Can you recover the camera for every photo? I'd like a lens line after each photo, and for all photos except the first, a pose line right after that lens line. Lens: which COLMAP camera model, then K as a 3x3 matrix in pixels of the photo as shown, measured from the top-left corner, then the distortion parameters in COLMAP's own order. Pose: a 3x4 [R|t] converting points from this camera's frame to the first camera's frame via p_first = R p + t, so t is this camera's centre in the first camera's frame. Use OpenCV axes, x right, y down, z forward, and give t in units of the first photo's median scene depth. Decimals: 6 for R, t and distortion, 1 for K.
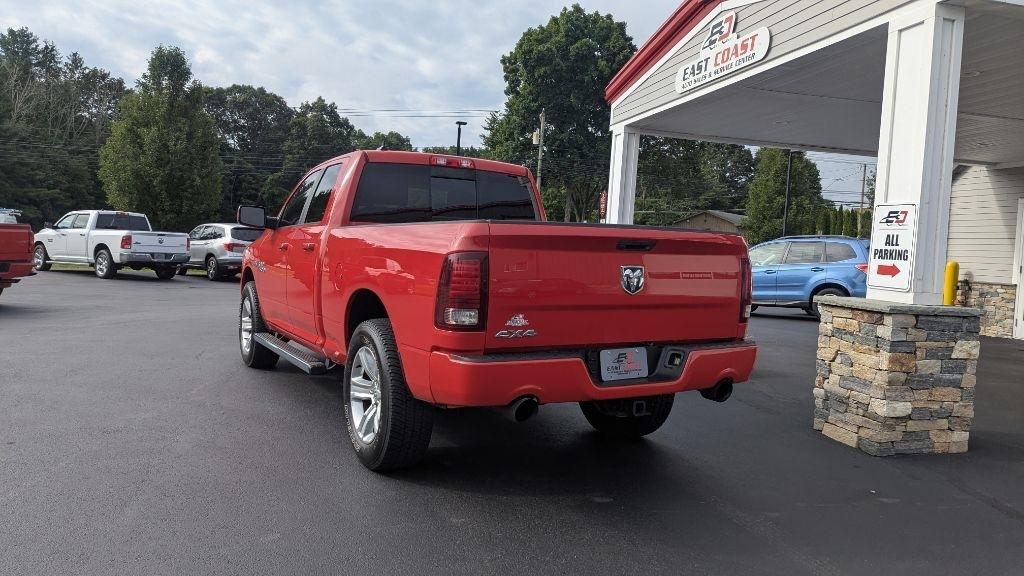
lens RADIAL K [[728.6, 0, 517.0], [0, 728.6, 271.3], [0, 0, 1]] dist [0.073216, -0.070461]
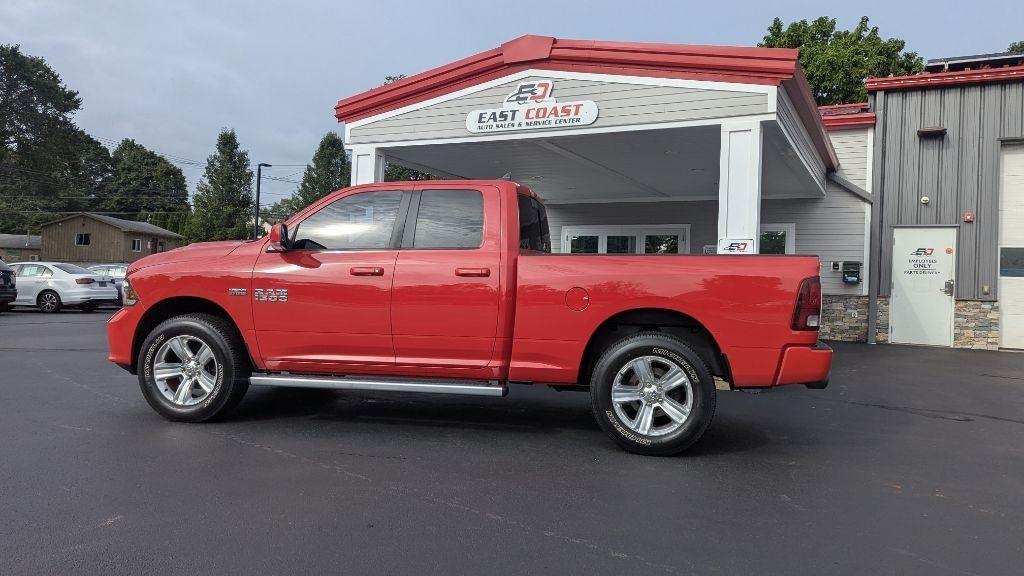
lens RADIAL K [[728.6, 0, 514.9], [0, 728.6, 273.7], [0, 0, 1]] dist [0.073216, -0.070461]
pose [[0.661907, -0.023254, 0.749226, -0.695498], [0.026983, 0.999610, 0.007187, -0.026522], [-0.749100, 0.015459, 0.662276, 0.203225]]
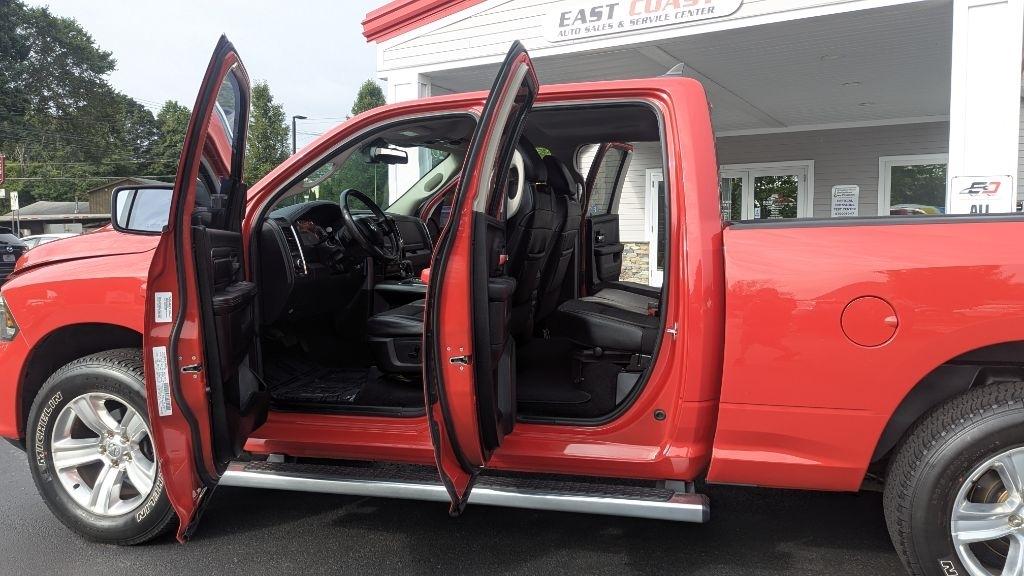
lens RADIAL K [[728.6, 0, 517.1], [0, 728.6, 272.2], [0, 0, 1]] dist [0.073216, -0.070461]
pose [[0.703957, -0.097468, 0.703523, -0.475282], [0.065057, 0.995224, 0.072783, -0.050364], [-0.707256, -0.005467, 0.706936, 0.493359]]
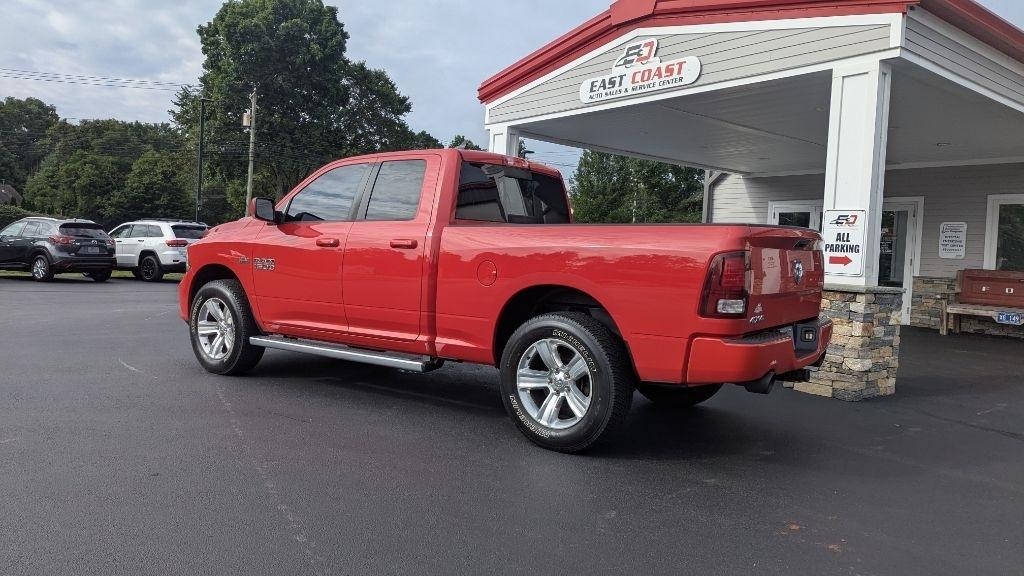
lens RADIAL K [[728.6, 0, 505.6], [0, 728.6, 270.8], [0, 0, 1]] dist [0.073216, -0.070461]
pose [[0.916419, -0.018774, 0.399780, -0.384991], [0.012927, 0.999766, 0.017318, -0.008993], [-0.400012, -0.010702, 0.916447, 0.027956]]
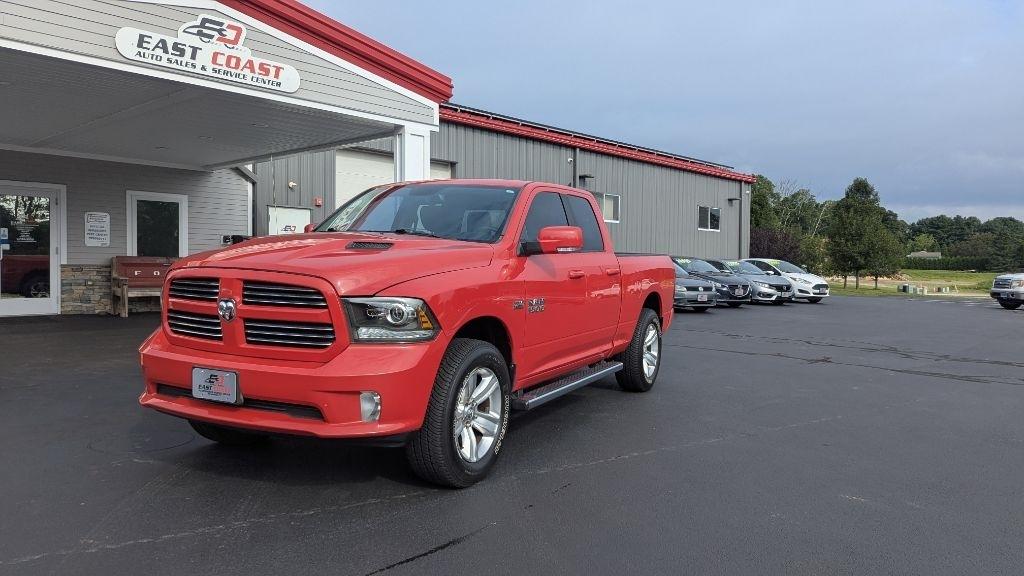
lens RADIAL K [[728.6, 0, 518.6], [0, 728.6, 293.5], [0, 0, 1]] dist [0.073216, -0.070461]
pose [[-0.546588, -0.096658, 0.831805, -0.834540], [-0.018087, 0.994447, 0.103672, -0.083419], [-0.837207, 0.041621, -0.545301, 1.242164]]
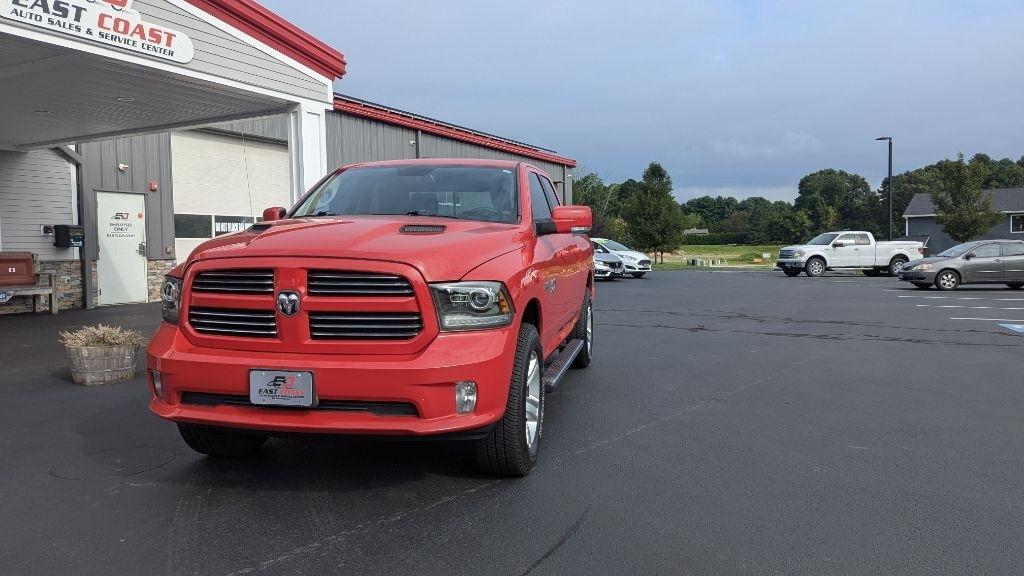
lens RADIAL K [[728.6, 0, 503.5], [0, 728.6, 279.8], [0, 0, 1]] dist [0.073216, -0.070461]
pose [[-0.738635, -0.073461, 0.670091, -0.703968], [-0.004532, 0.994563, 0.104036, -0.078044], [-0.674090, 0.073808, -0.734952, 1.376429]]
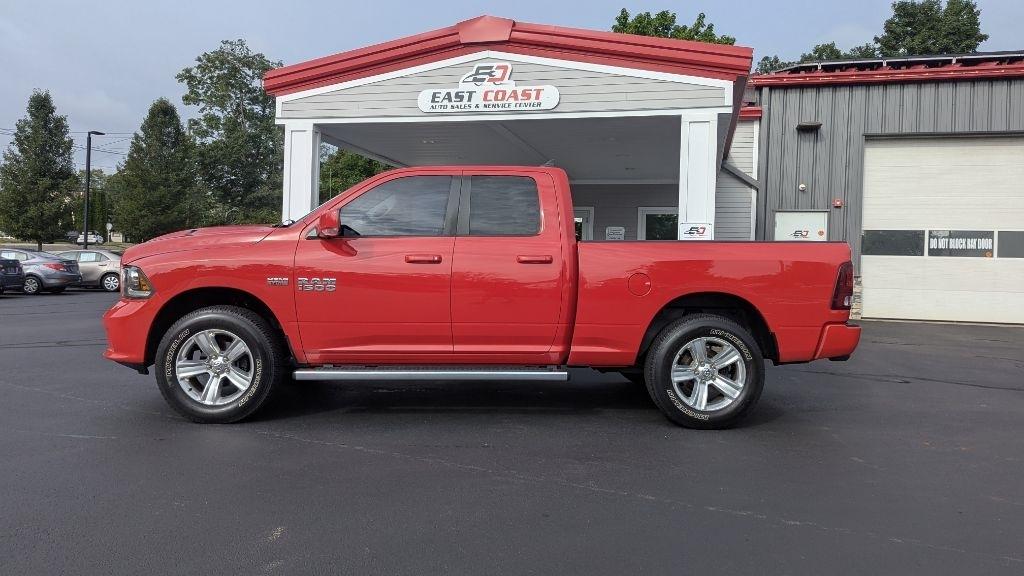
lens RADIAL K [[728.6, 0, 513.5], [0, 728.6, 276.1], [0, 0, 1]] dist [0.073216, -0.070461]
pose [[0.474885, -0.055633, 0.878288, -0.827329], [0.029946, 0.998443, 0.047053, -0.041384], [-0.879538, 0.003957, 0.475811, 0.380684]]
